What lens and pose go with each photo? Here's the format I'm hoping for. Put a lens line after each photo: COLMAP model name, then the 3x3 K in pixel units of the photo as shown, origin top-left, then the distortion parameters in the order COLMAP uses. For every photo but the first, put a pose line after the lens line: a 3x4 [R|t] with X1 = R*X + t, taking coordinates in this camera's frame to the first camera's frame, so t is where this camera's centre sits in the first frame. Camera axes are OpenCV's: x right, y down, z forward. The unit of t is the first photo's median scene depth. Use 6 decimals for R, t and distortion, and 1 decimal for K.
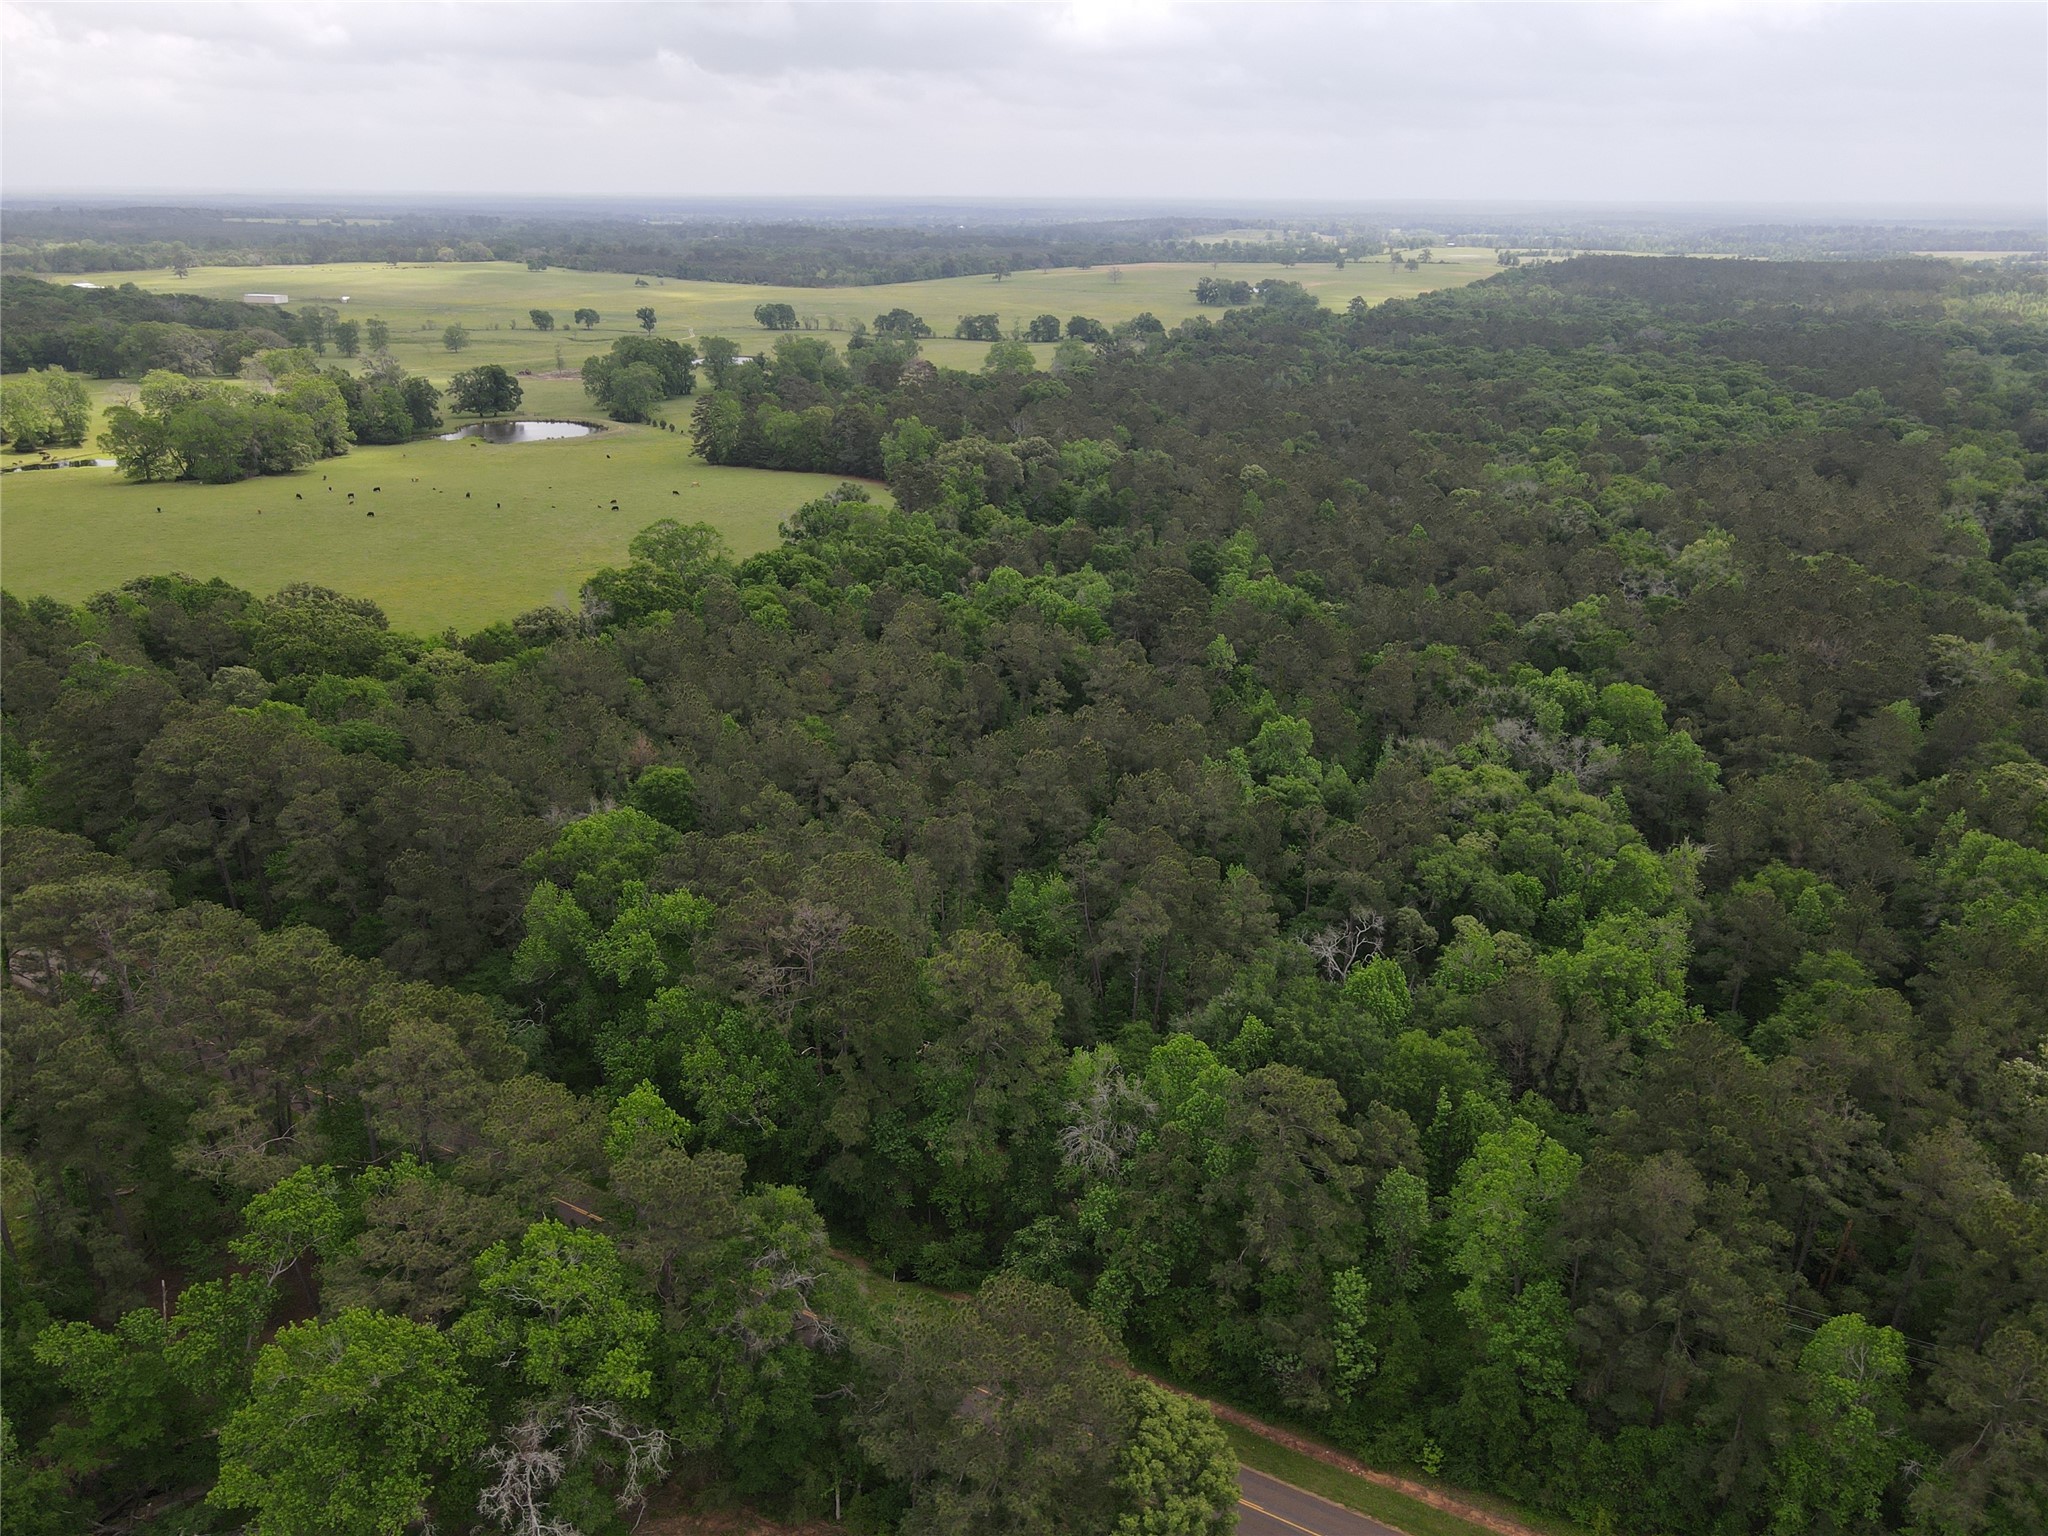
lens RADIAL K [[1508.7, 0, 1016.0], [0, 1508.7, 767.2], [0, 0, 1]] dist [-0.003749, 0.025548]
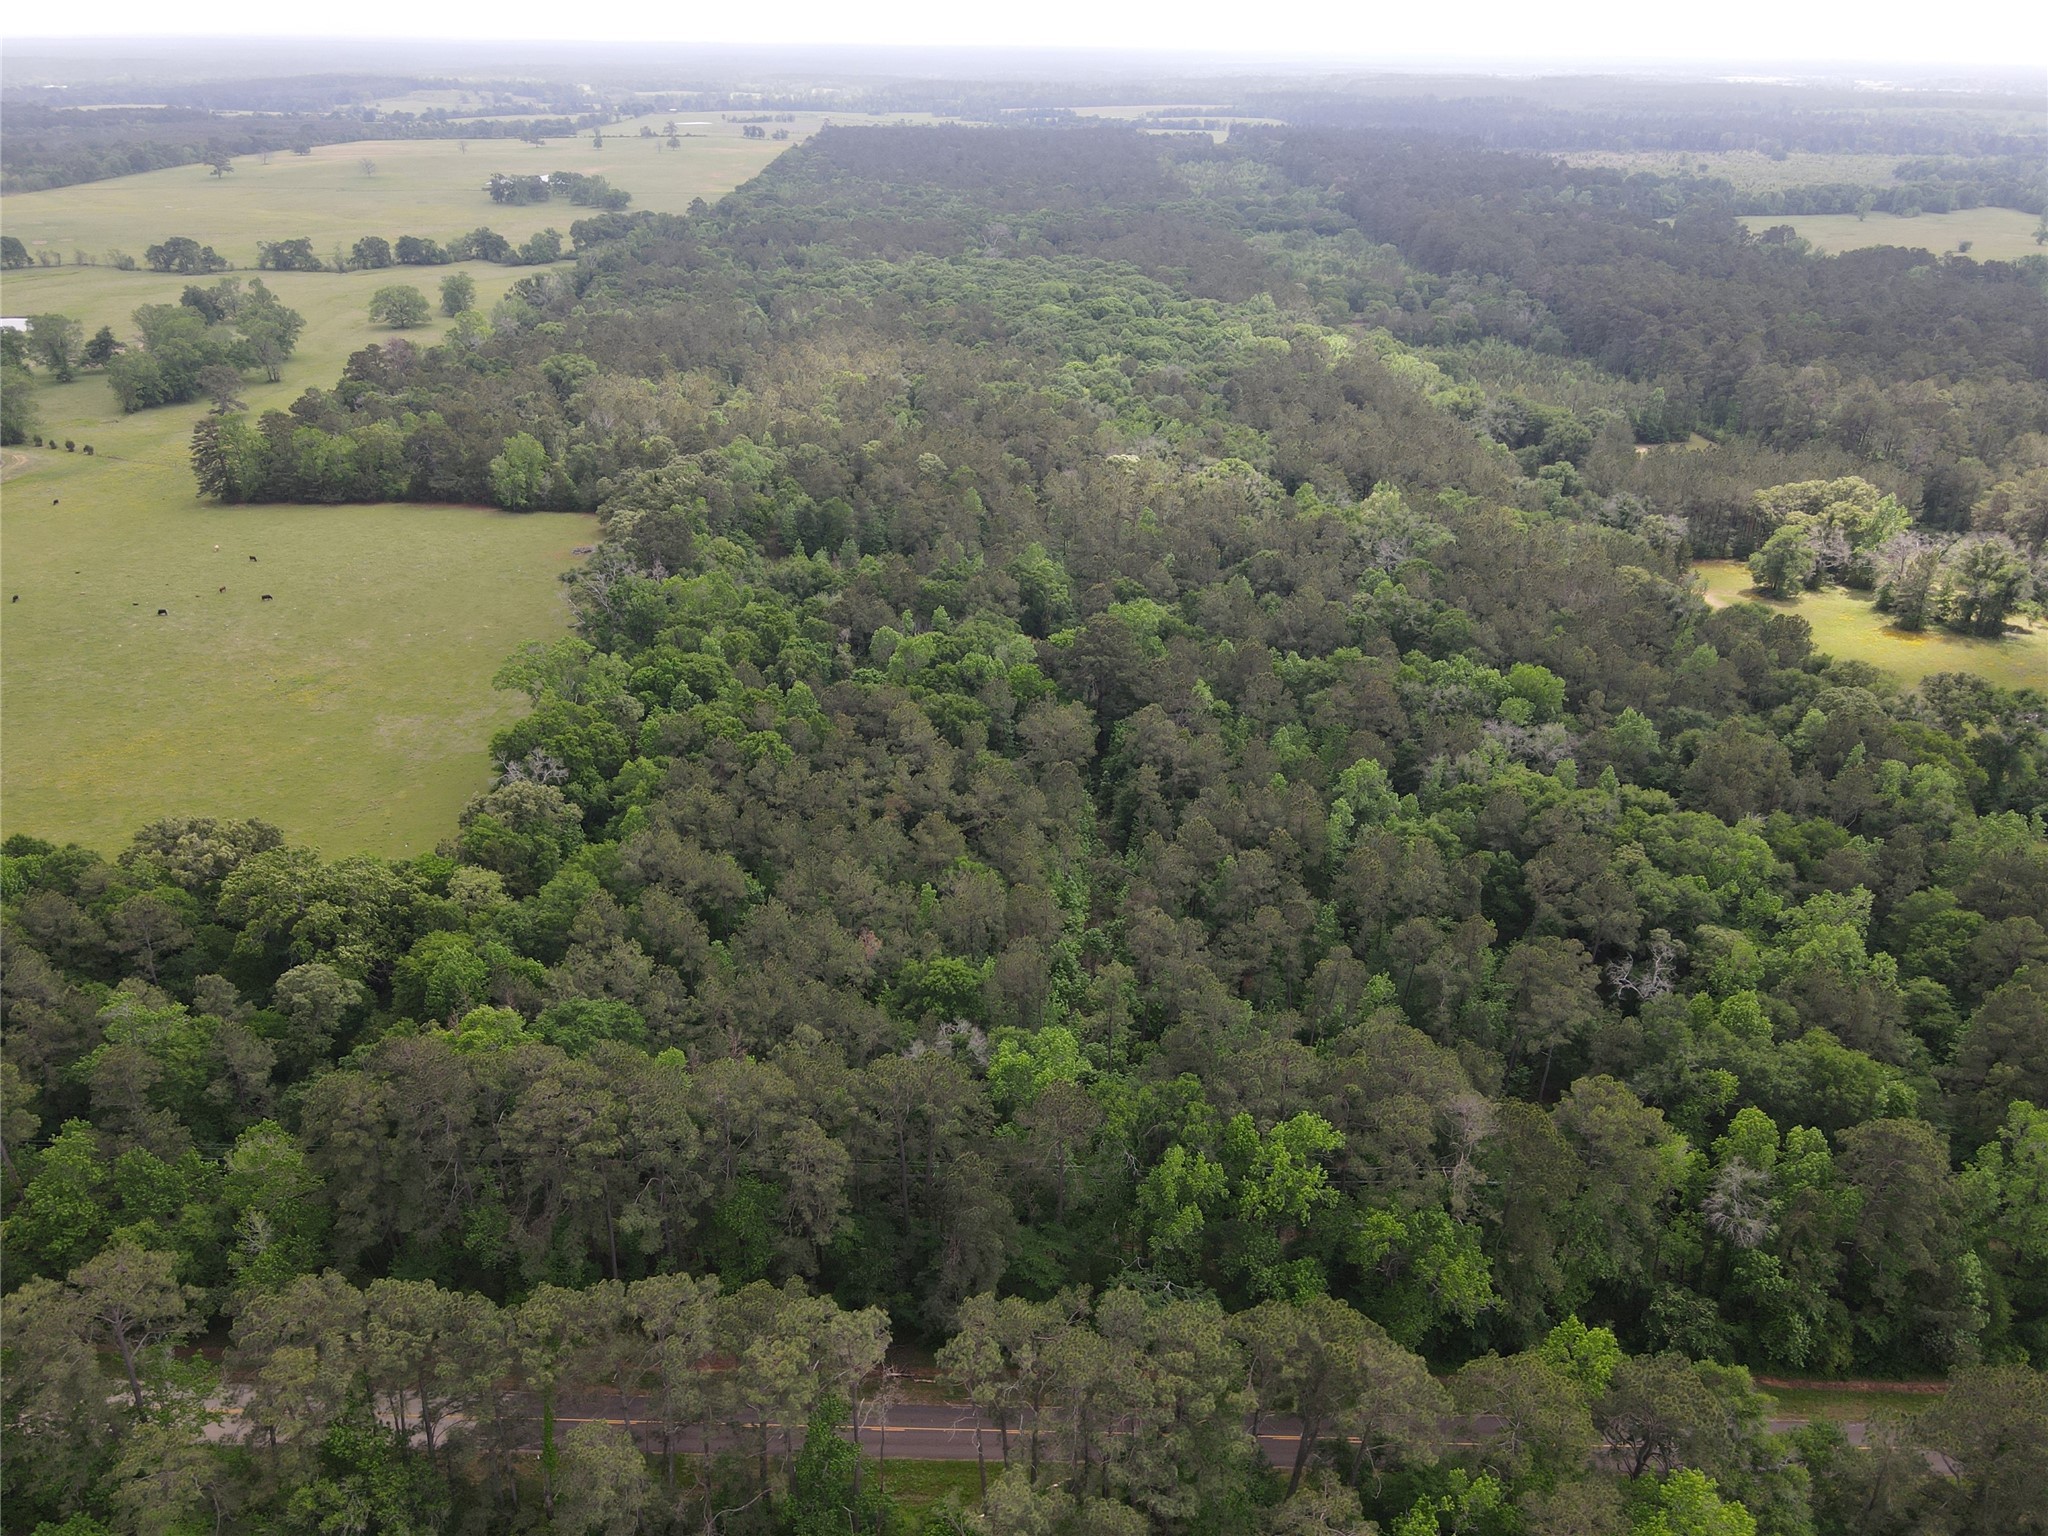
lens RADIAL K [[1508.7, 0, 1016.0], [0, 1508.7, 767.2], [0, 0, 1]] dist [-0.003749, 0.025548]
pose [[0.869048, -0.214780, 0.445674, -0.286543], [0.173785, 0.975969, 0.131466, -0.115941], [-0.463201, -0.036799, 0.885489, 0.062382]]
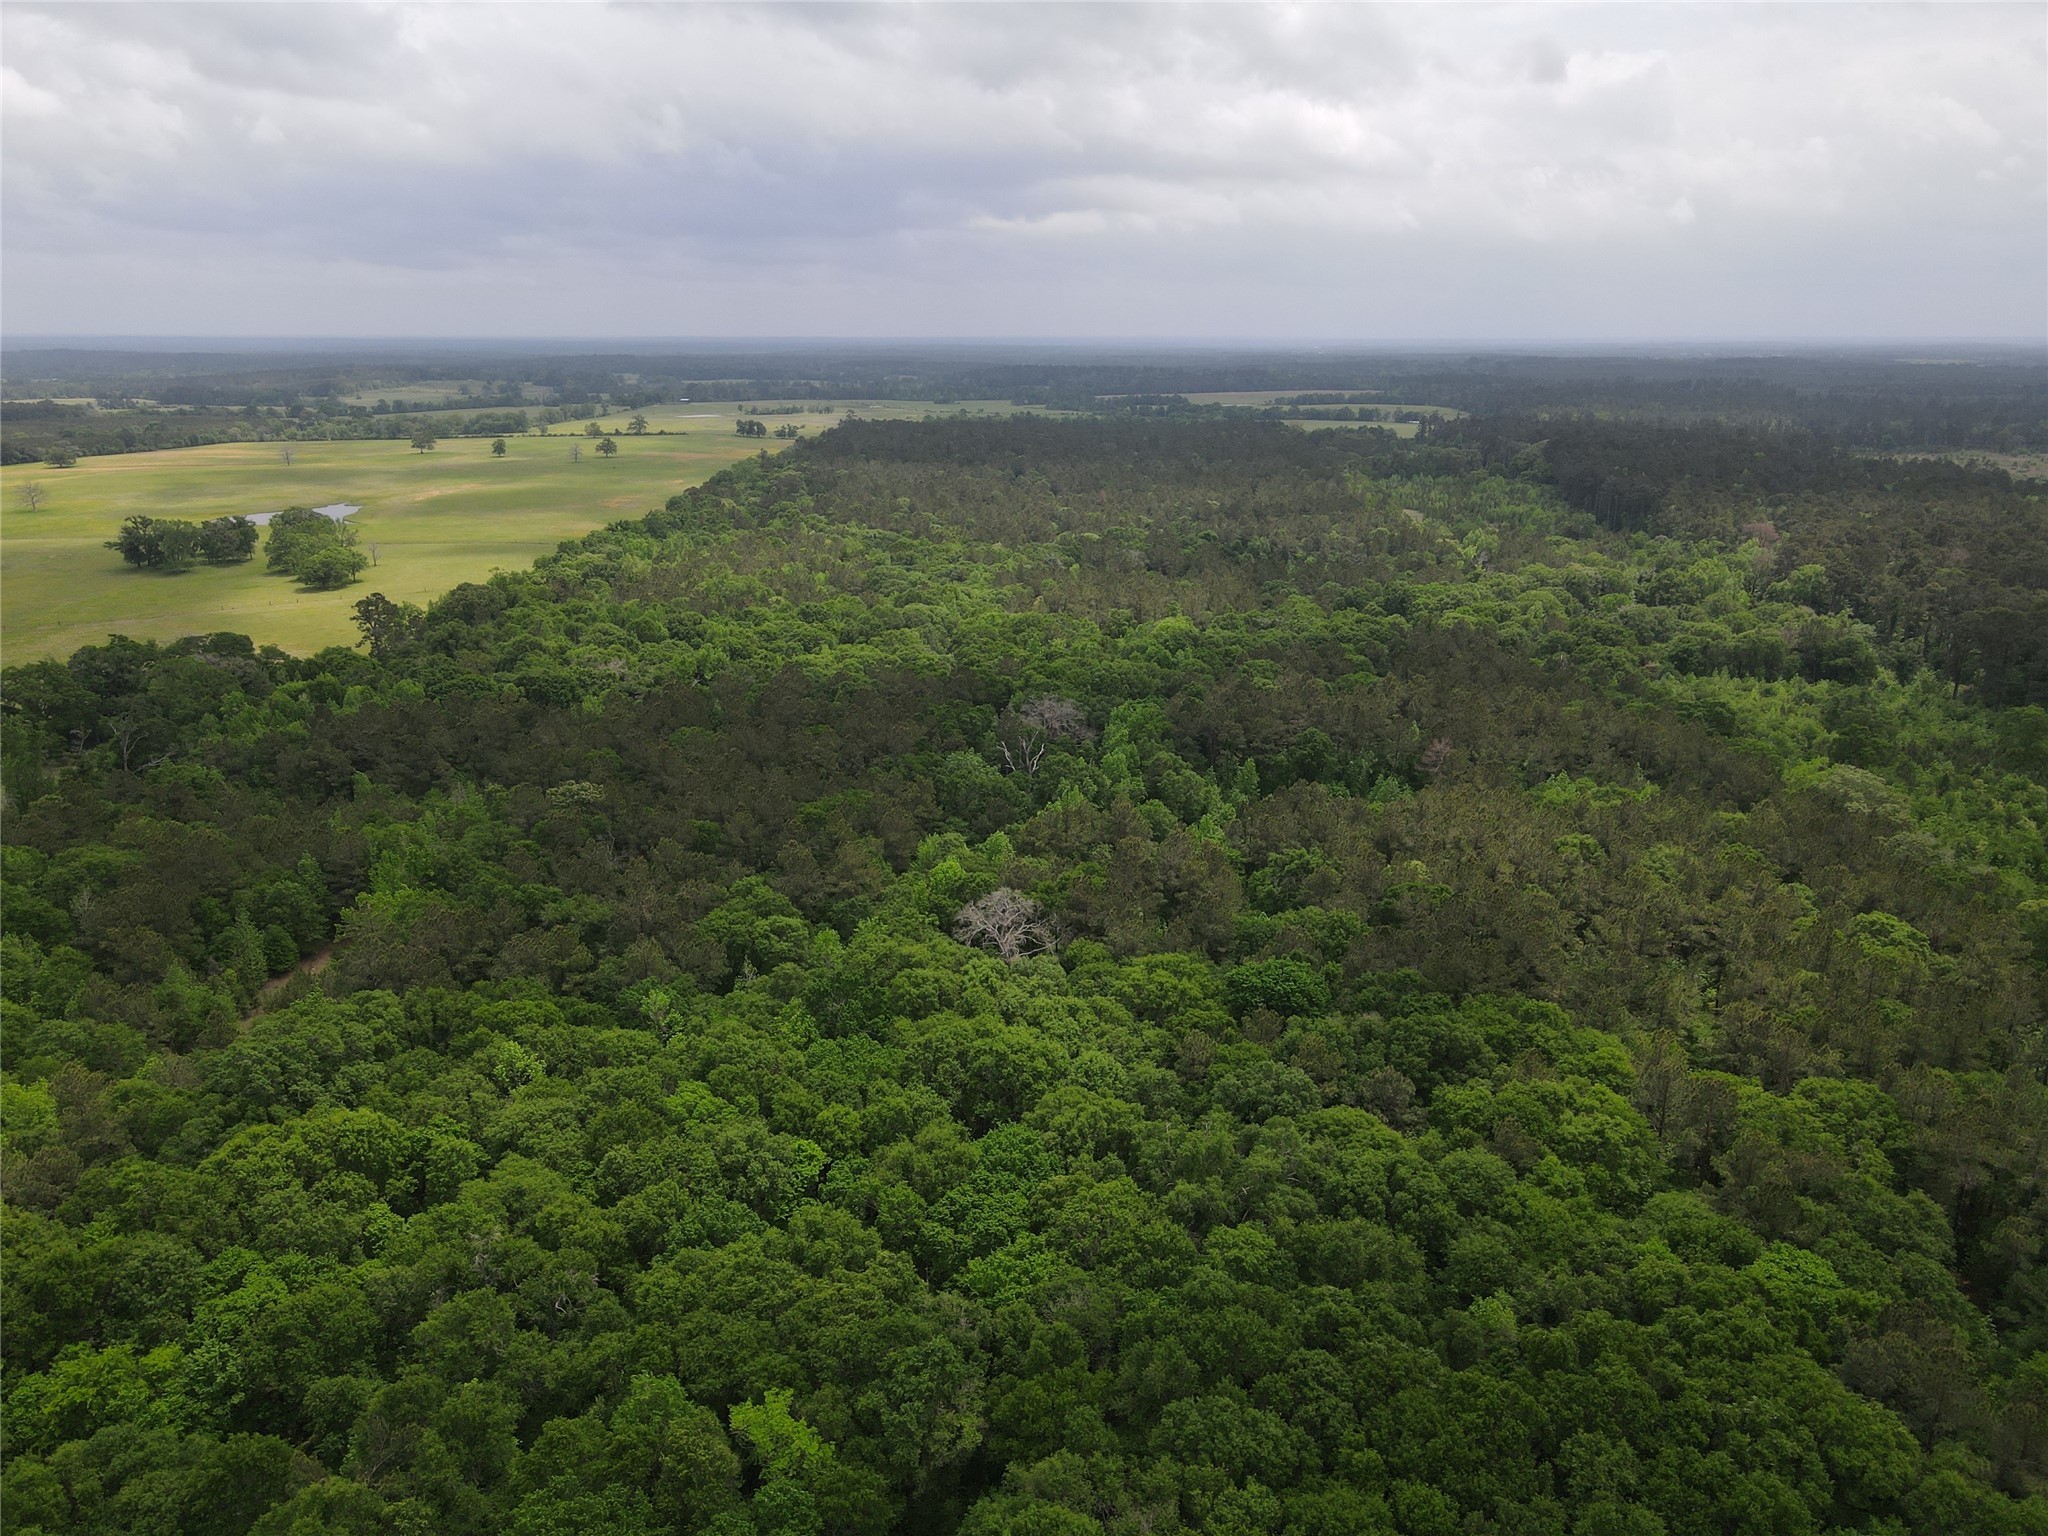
lens RADIAL K [[1508.7, 0, 1016.0], [0, 1508.7, 767.2], [0, 0, 1]] dist [-0.003749, 0.025548]
pose [[0.899140, -0.127100, 0.418799, 0.540199], [0.160714, 0.985937, -0.045825, -0.564347], [-0.407085, 0.108510, 0.906922, 1.425213]]
